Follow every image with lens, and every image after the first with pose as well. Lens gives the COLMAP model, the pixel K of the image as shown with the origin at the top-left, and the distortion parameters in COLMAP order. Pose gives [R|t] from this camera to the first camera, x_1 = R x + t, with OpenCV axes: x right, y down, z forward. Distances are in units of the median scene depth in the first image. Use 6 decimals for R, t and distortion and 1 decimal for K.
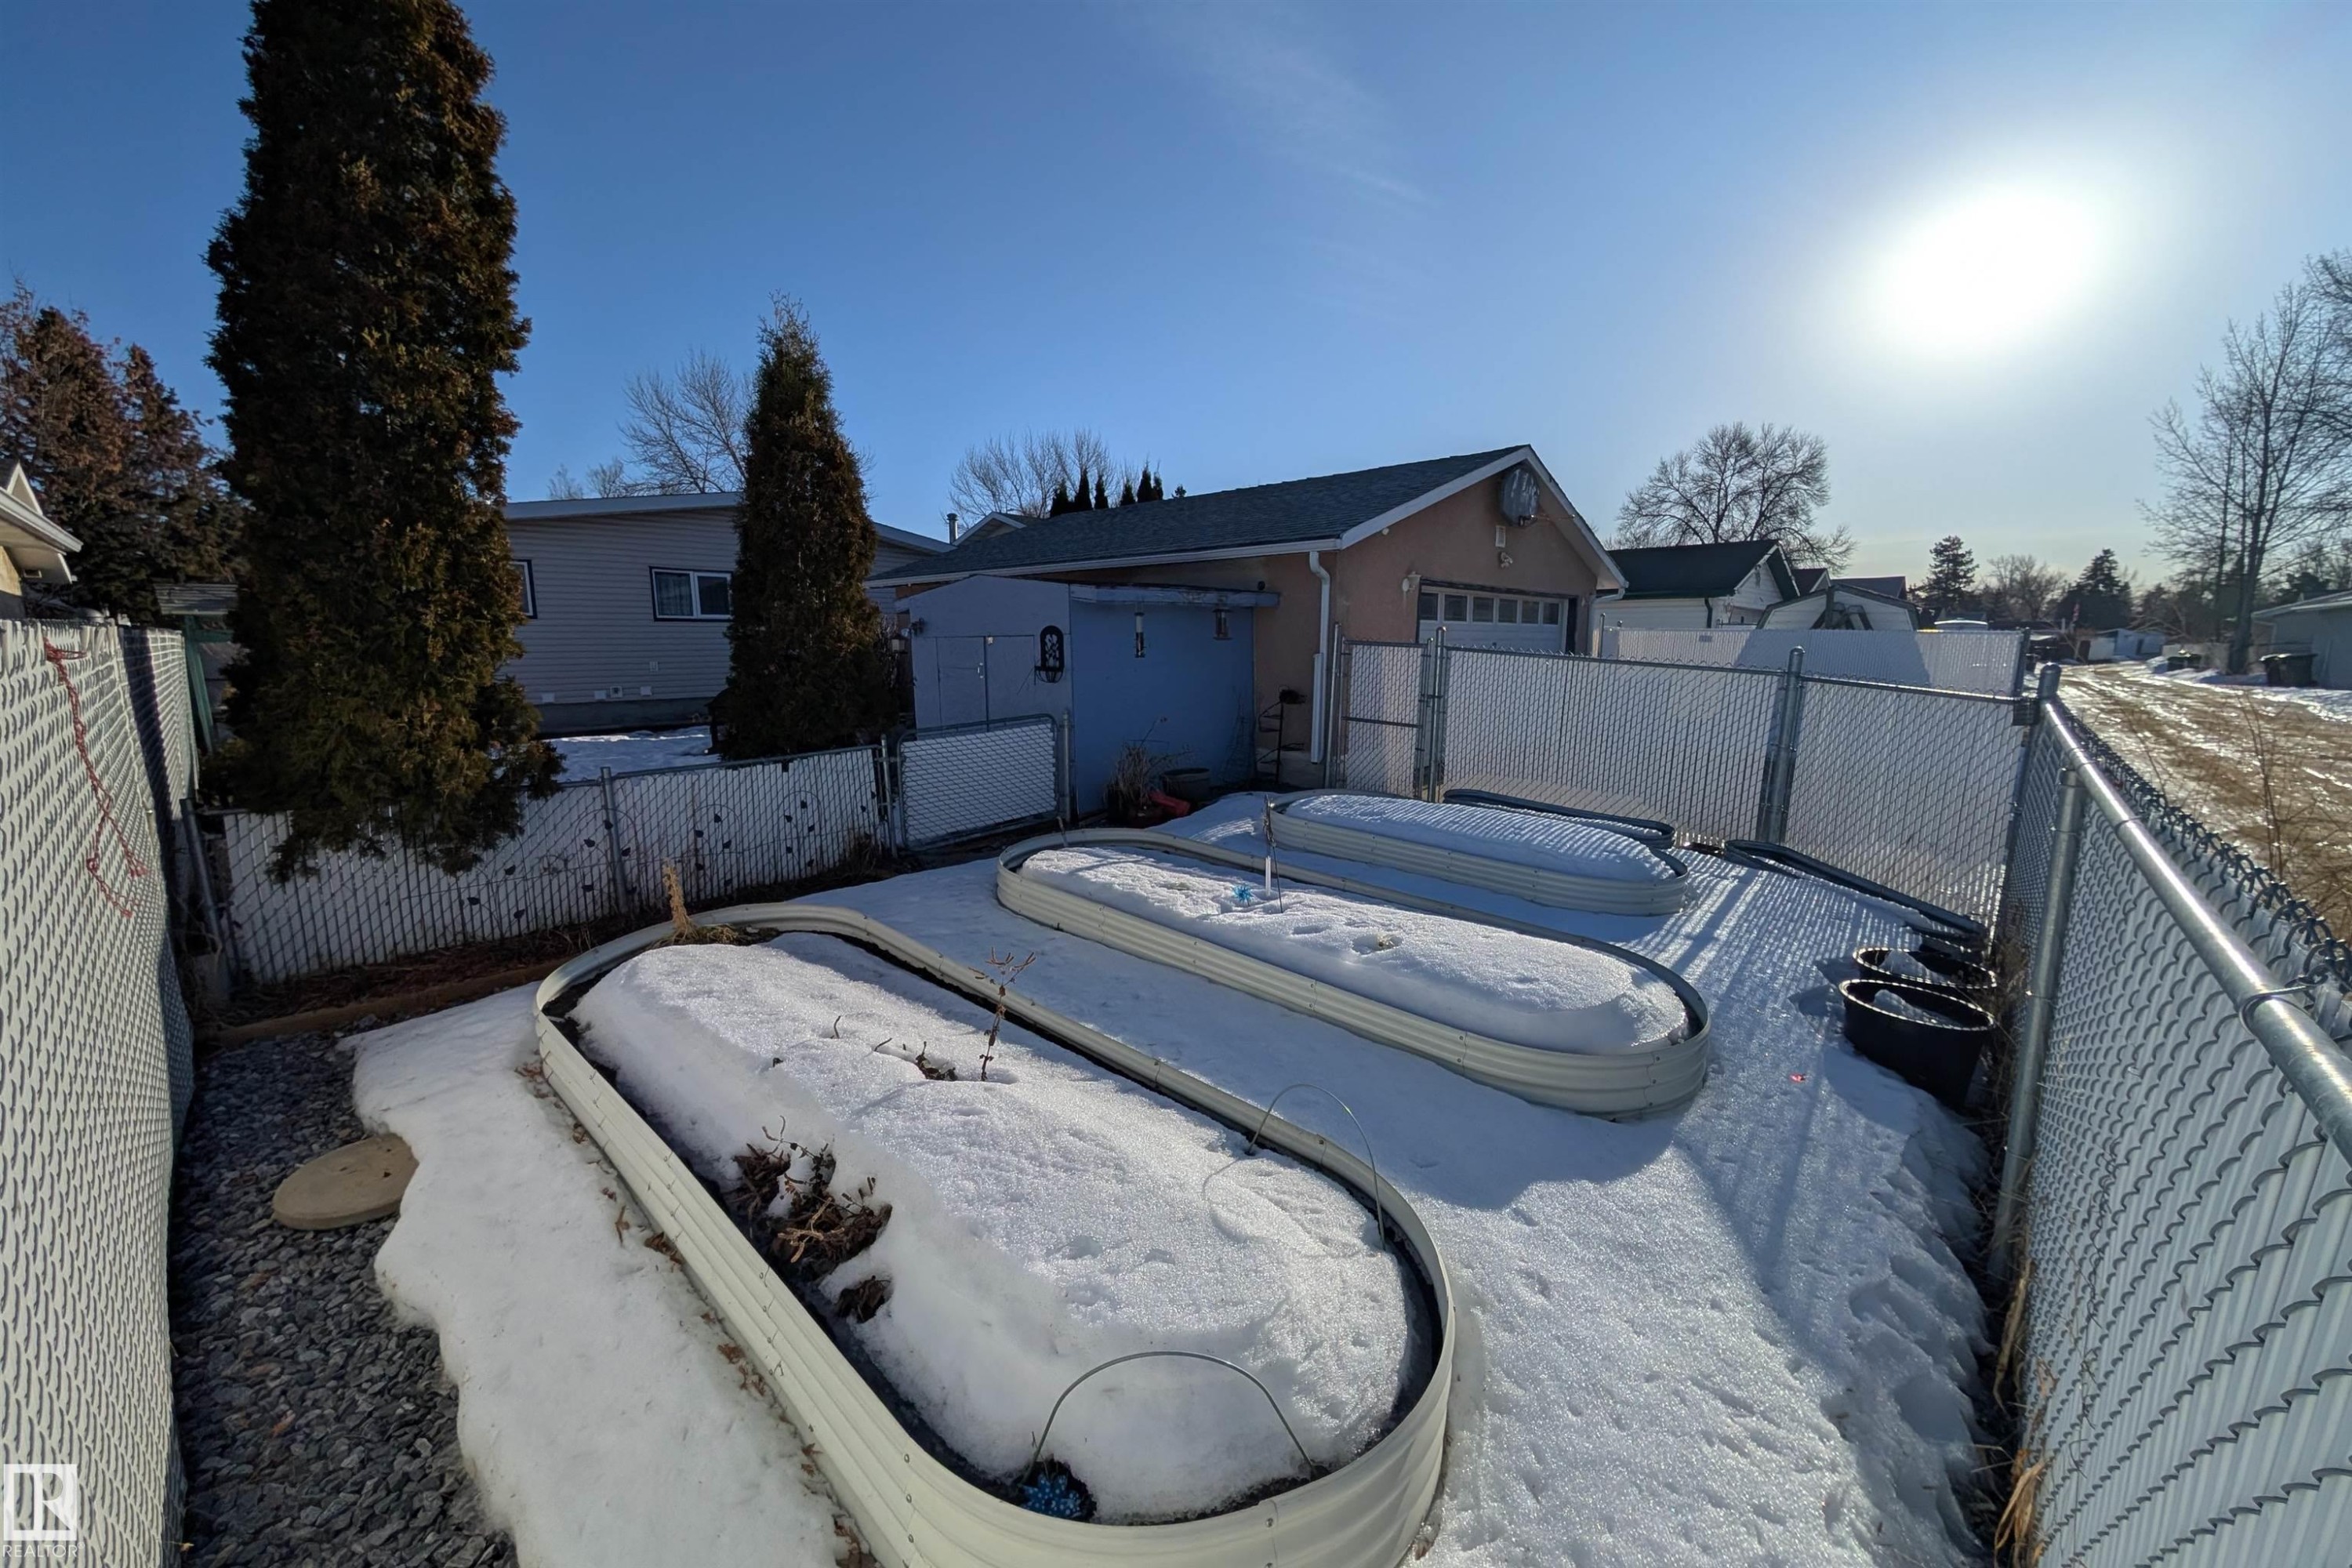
lens RADIAL K [[891.3, 0, 1176.8], [0, 891.3, 787.7], [0, 0, 1]] dist [0.000954, 0.000243]
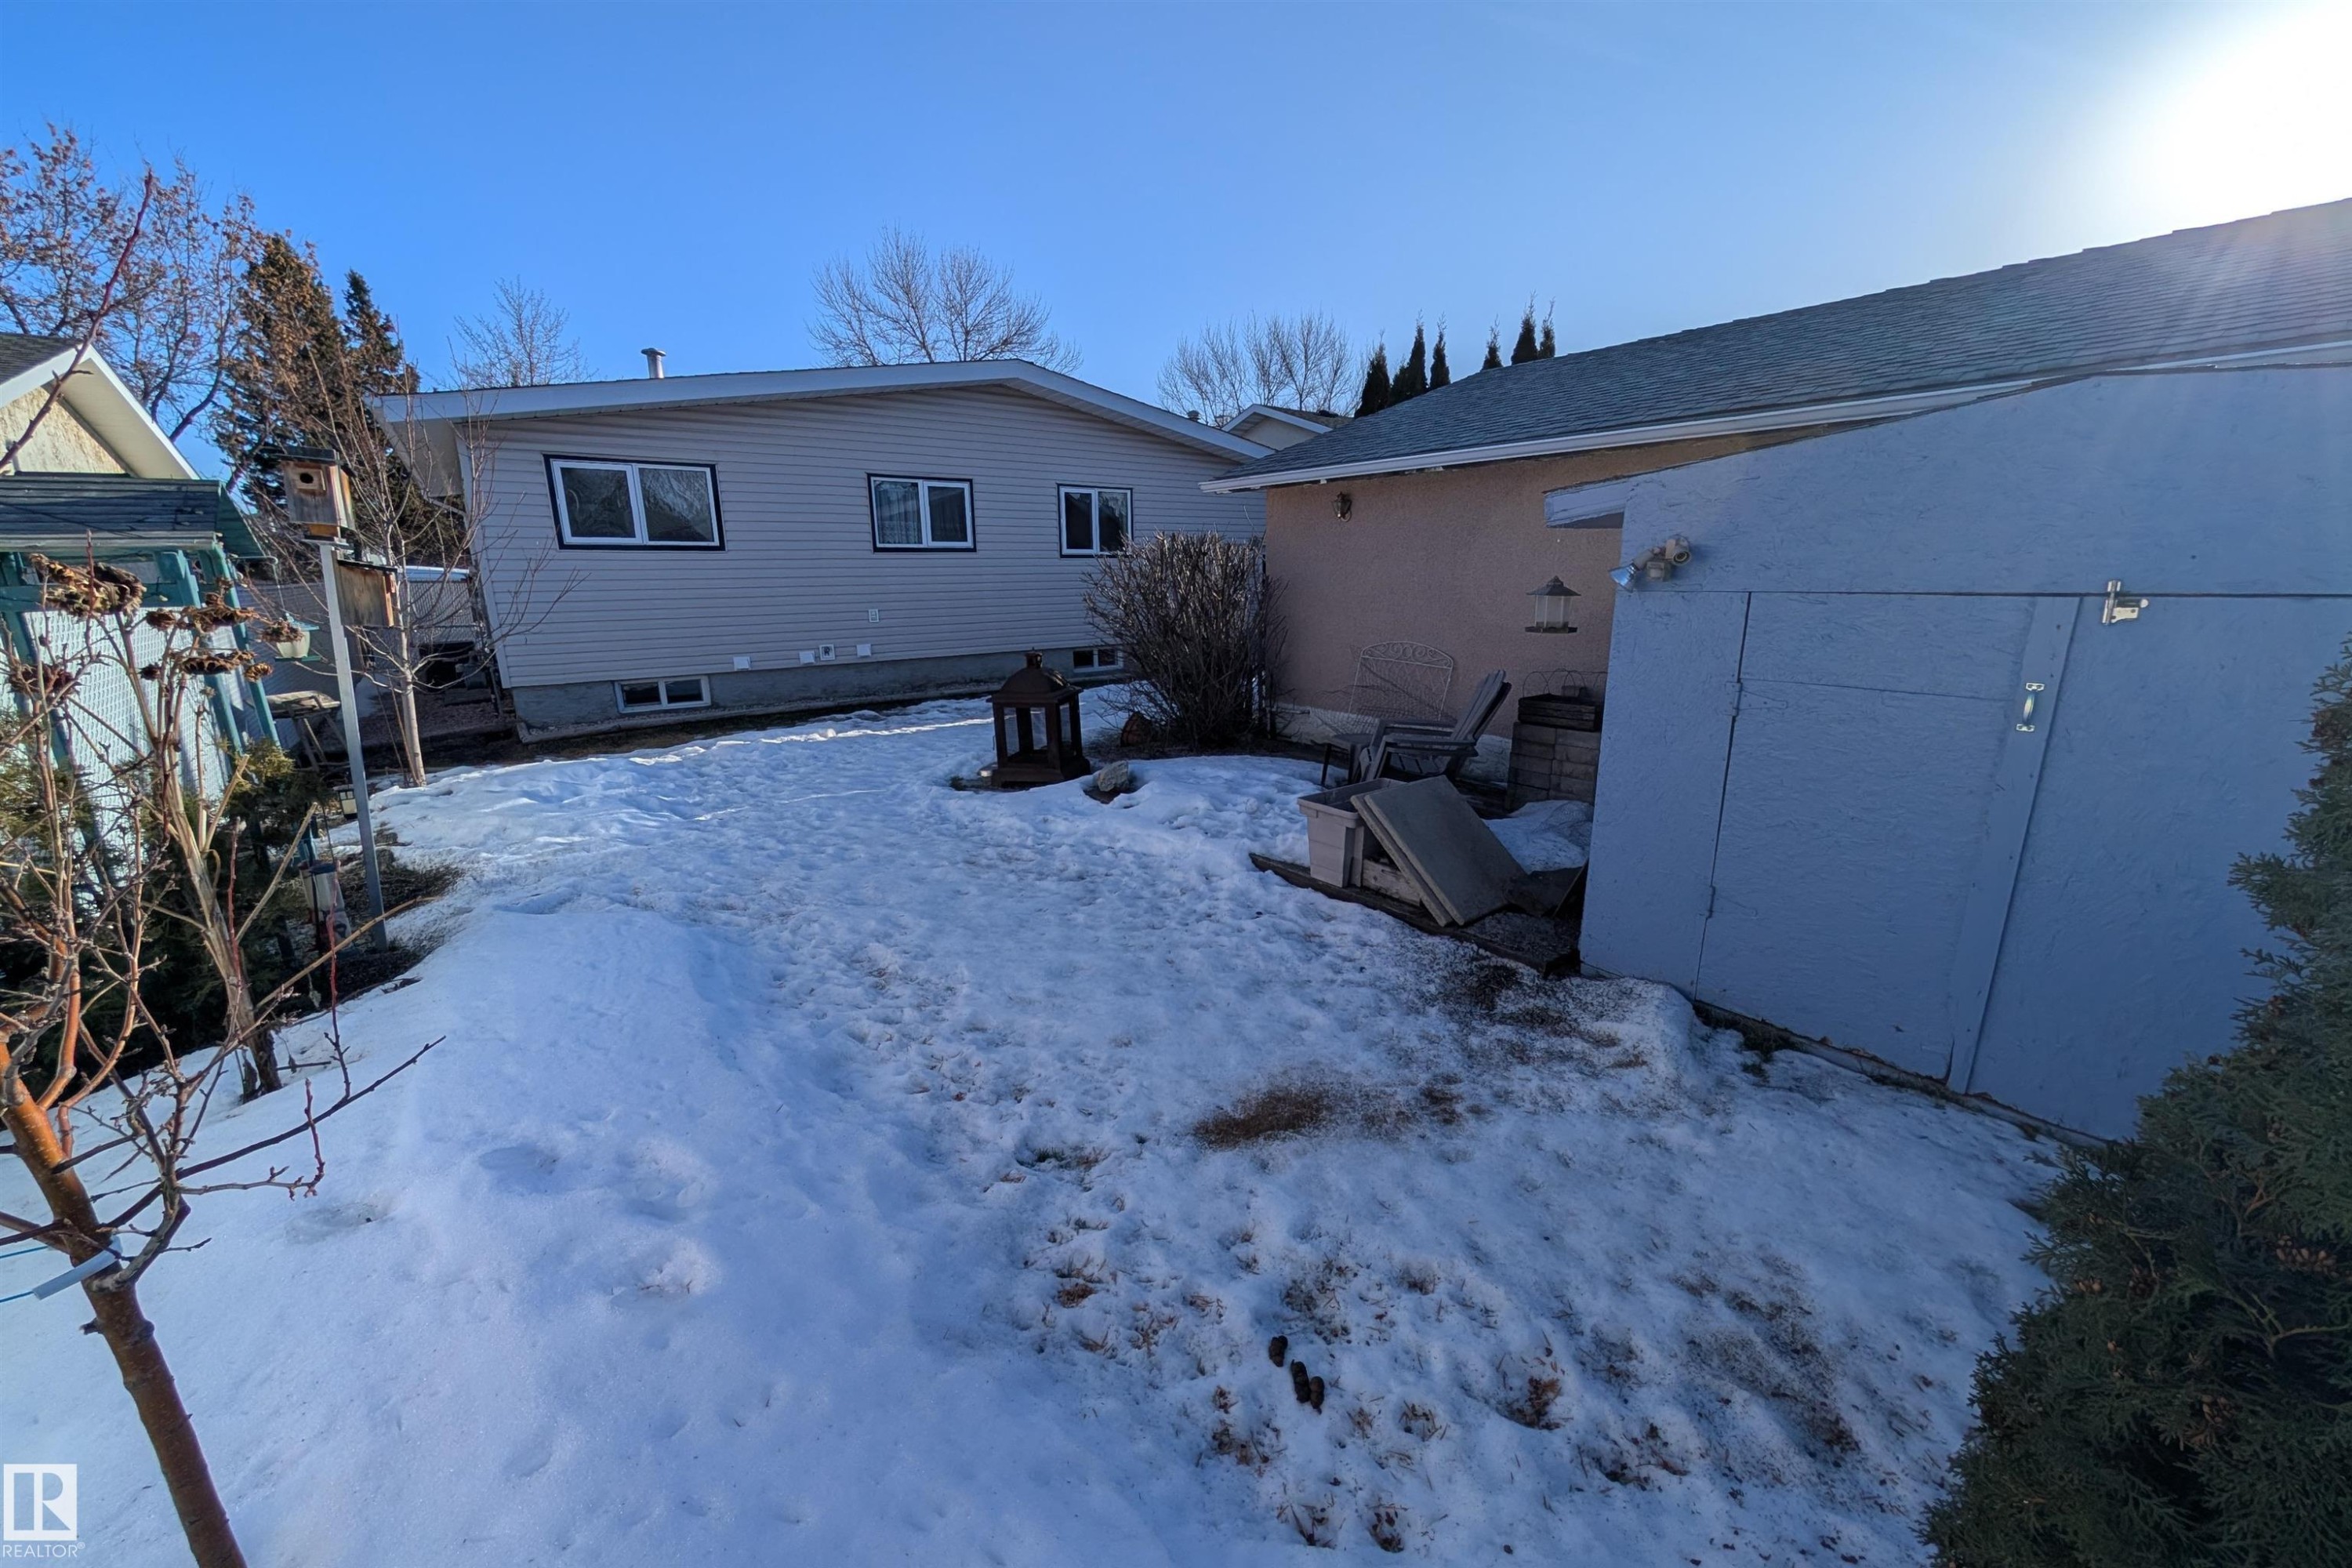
lens RADIAL K [[891.3, 0, 1179.9], [0, 891.3, 787.0], [0, 0, 1]] dist [0.000954, 0.000243]
pose [[0.987259, 0.031887, -0.155892, -0.169253], [-0.019510, 0.996580, 0.080293, -0.045552], [0.157919, -0.076229, 0.984505, 0.239598]]
